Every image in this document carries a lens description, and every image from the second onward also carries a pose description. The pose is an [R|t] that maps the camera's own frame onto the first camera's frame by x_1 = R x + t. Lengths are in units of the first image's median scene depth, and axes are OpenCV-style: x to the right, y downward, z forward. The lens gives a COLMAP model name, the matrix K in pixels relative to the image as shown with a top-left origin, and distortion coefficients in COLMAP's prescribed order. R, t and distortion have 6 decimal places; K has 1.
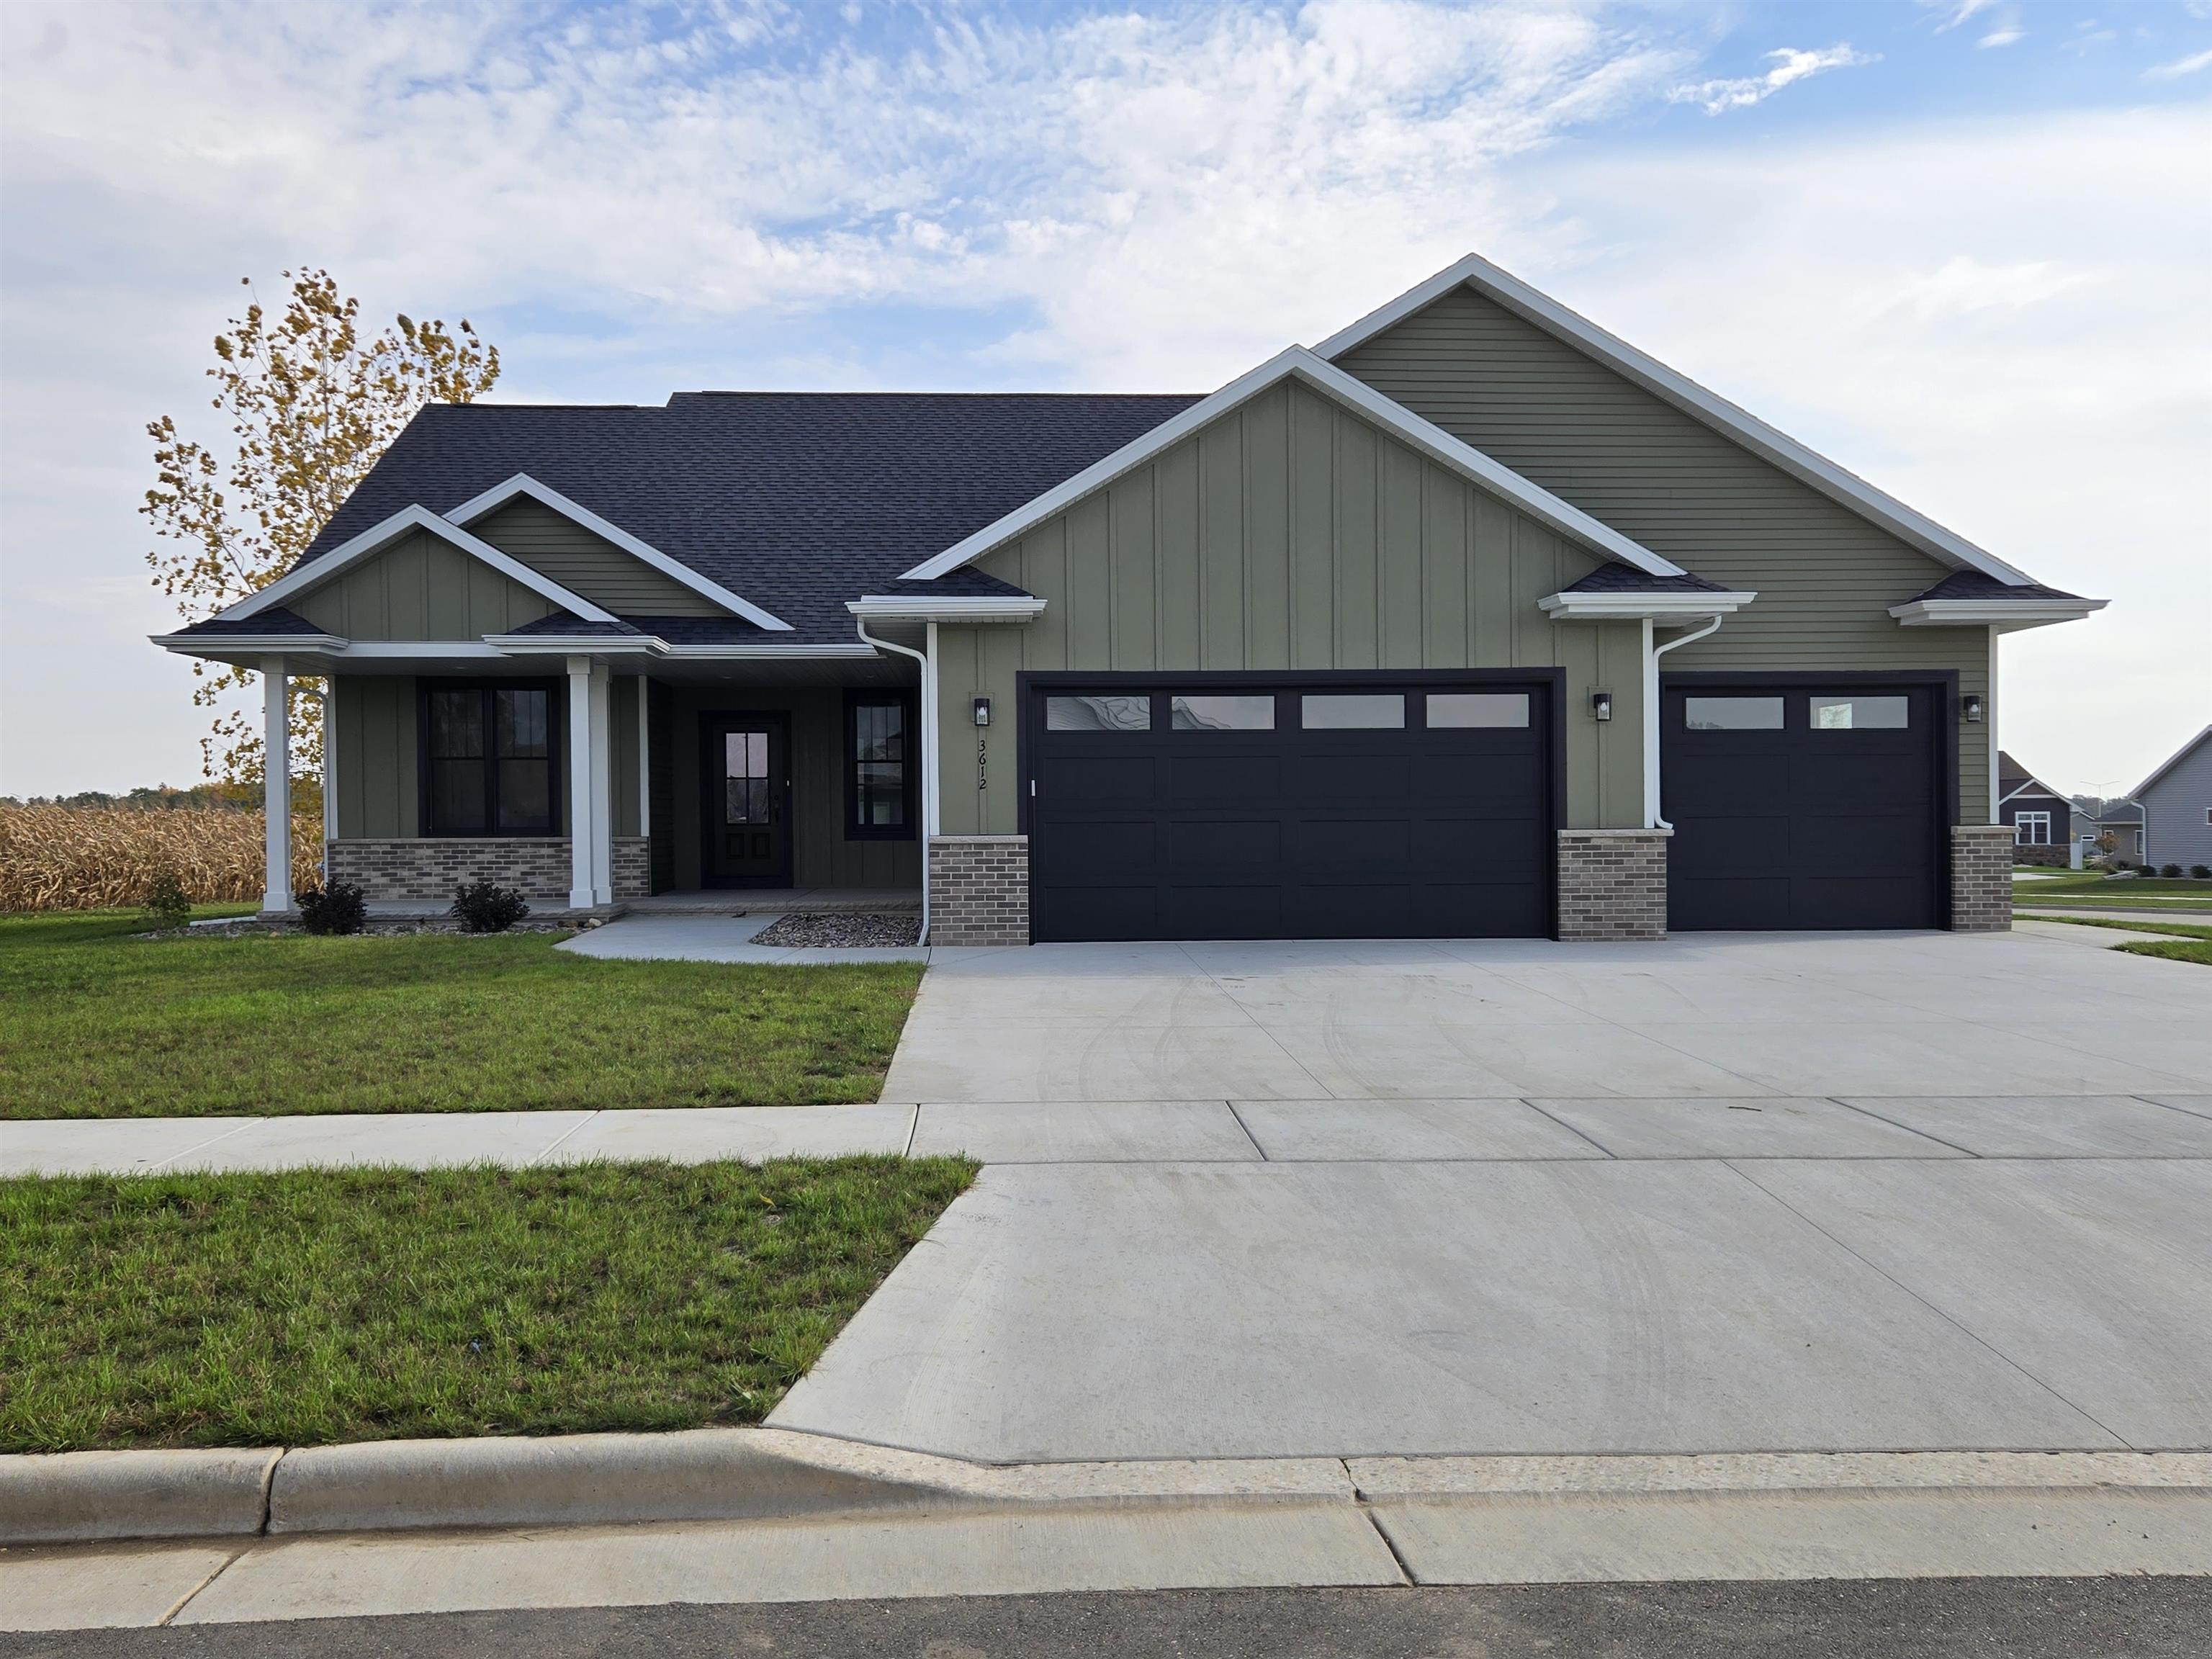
lens RADIAL K [[1470.2, 0, 1108.1], [0, 1470.2, 831.5], [0, 0, 1]] dist [0.012552, 0.003618]
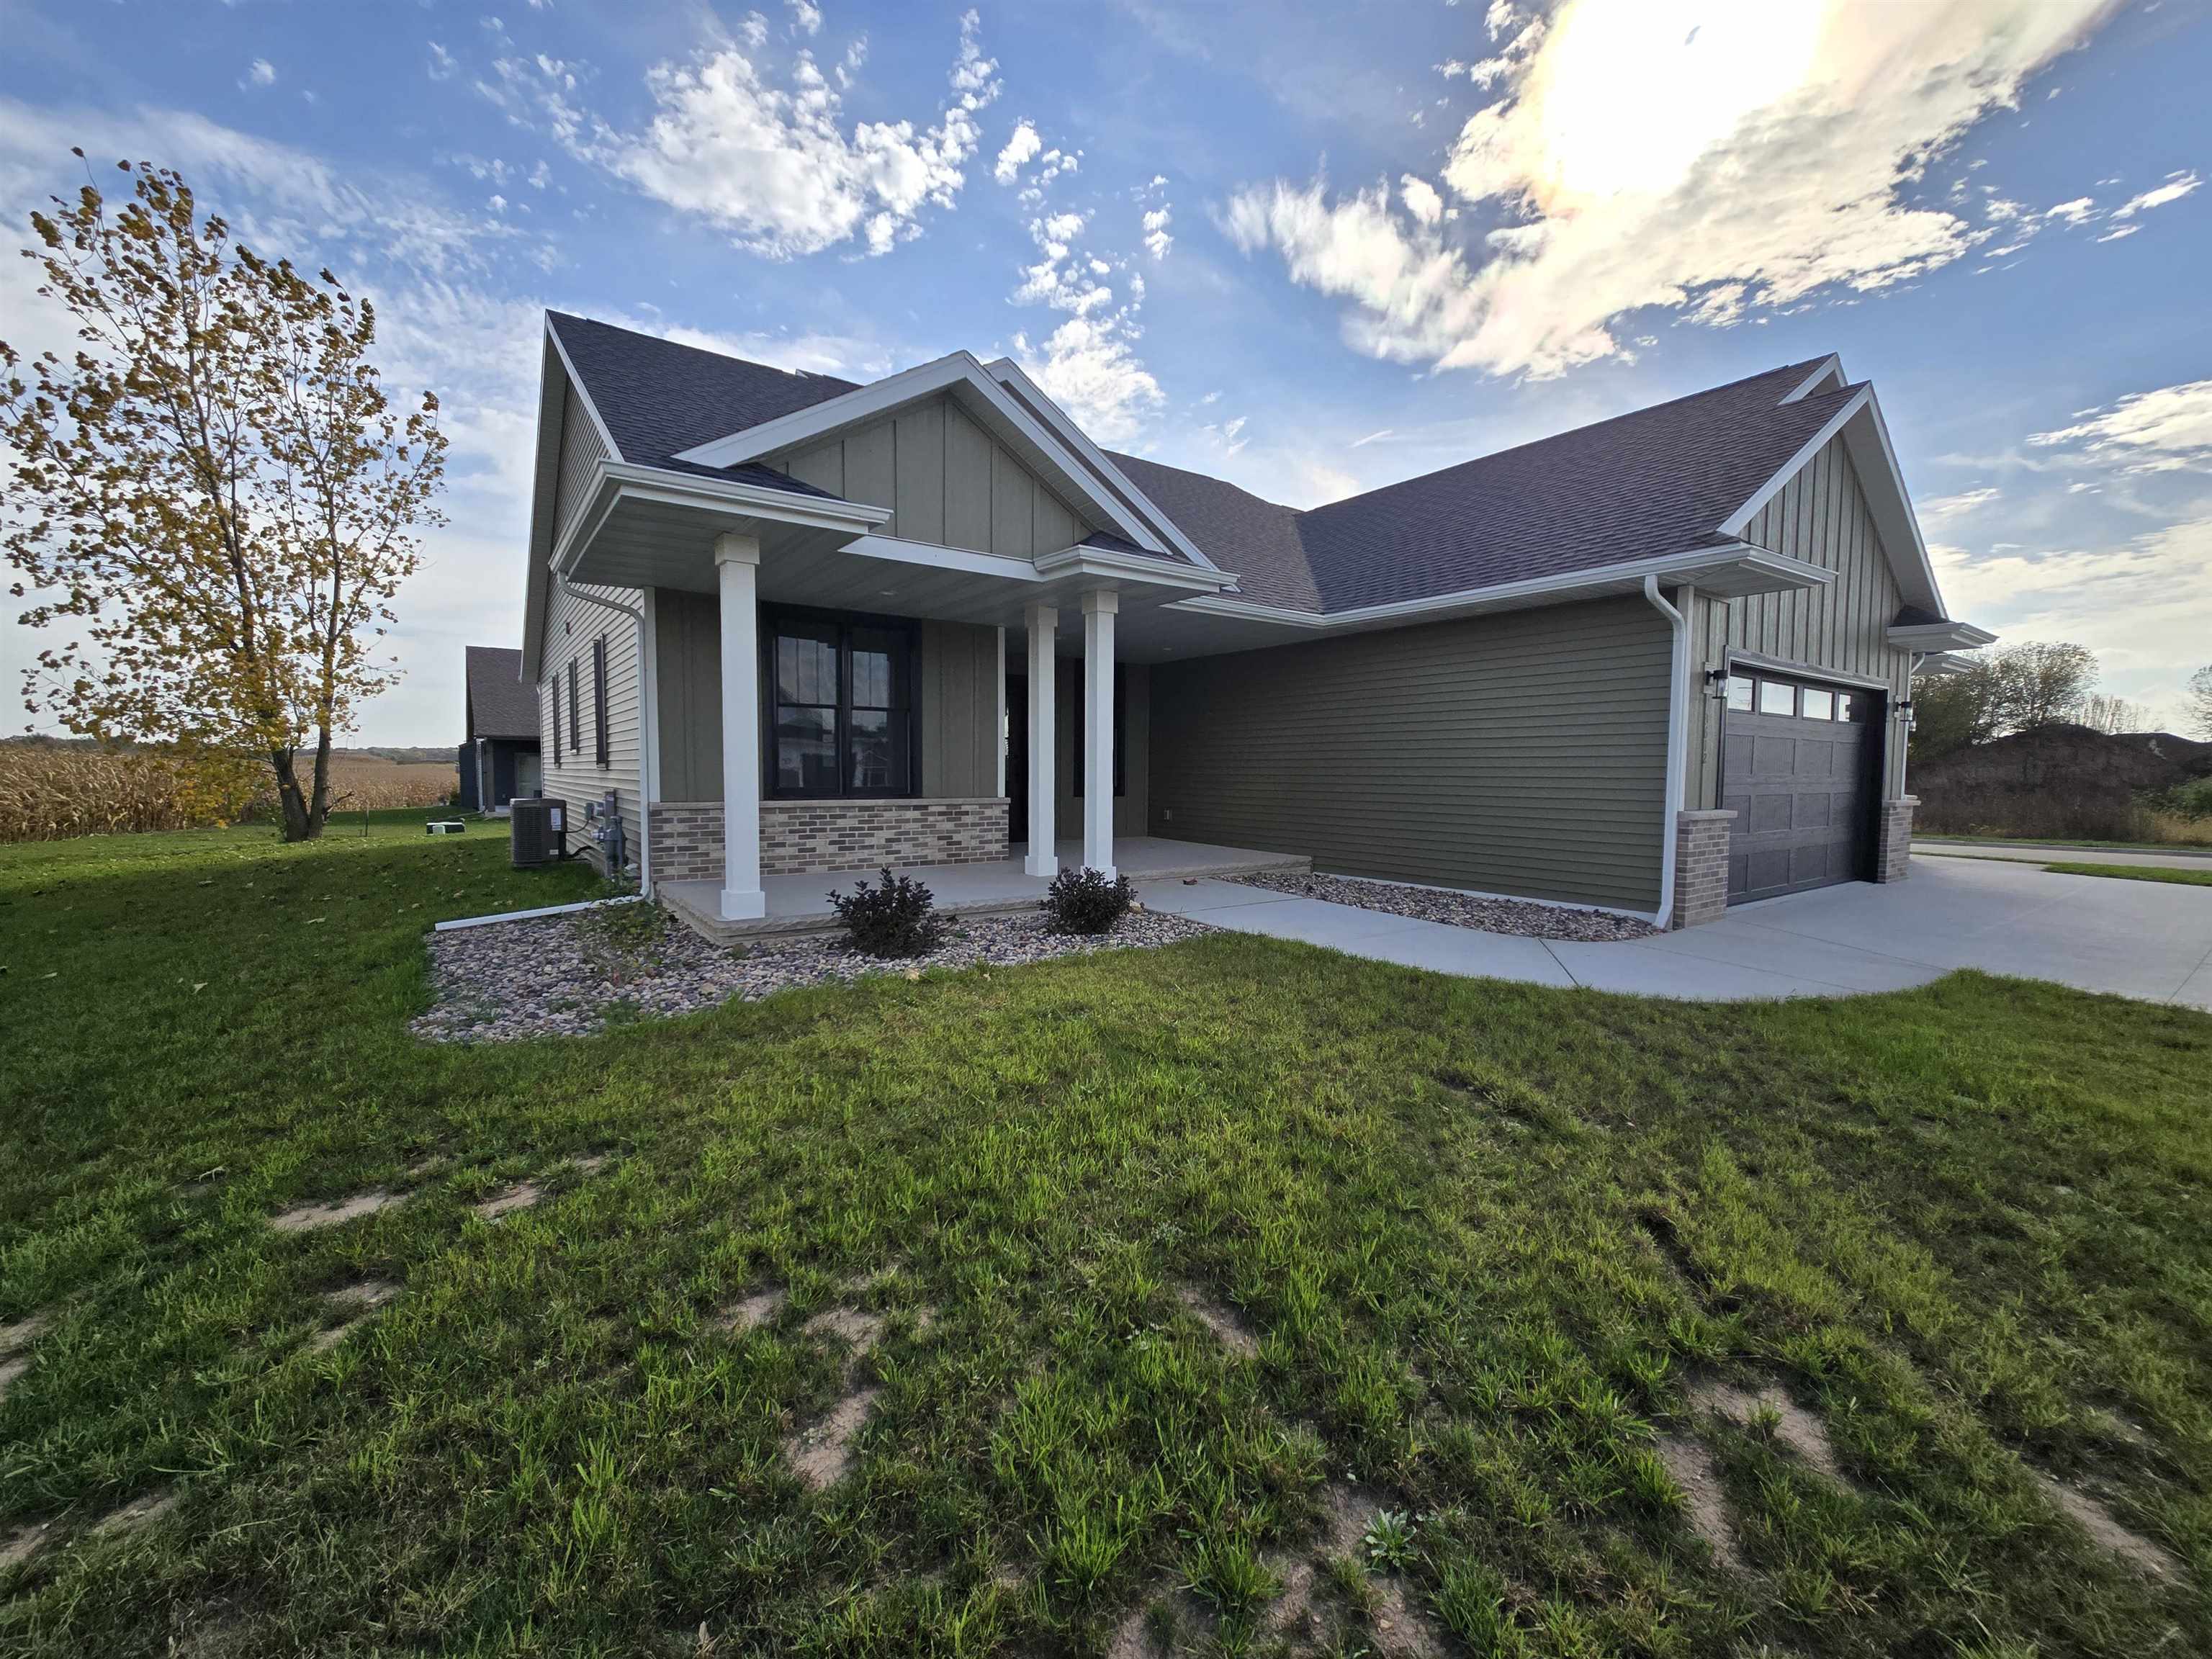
lens RADIAL K [[900.1, 0, 1103.7], [0, 900.1, 827.7], [0, 0, 1]] dist [-0.001349, 0.001186]
pose [[0.915408, -0.018461, 0.402105, -0.494826], [-0.008352, 0.997862, 0.064826, -0.014668], [-0.402442, -0.062700, 0.913296, 0.463107]]
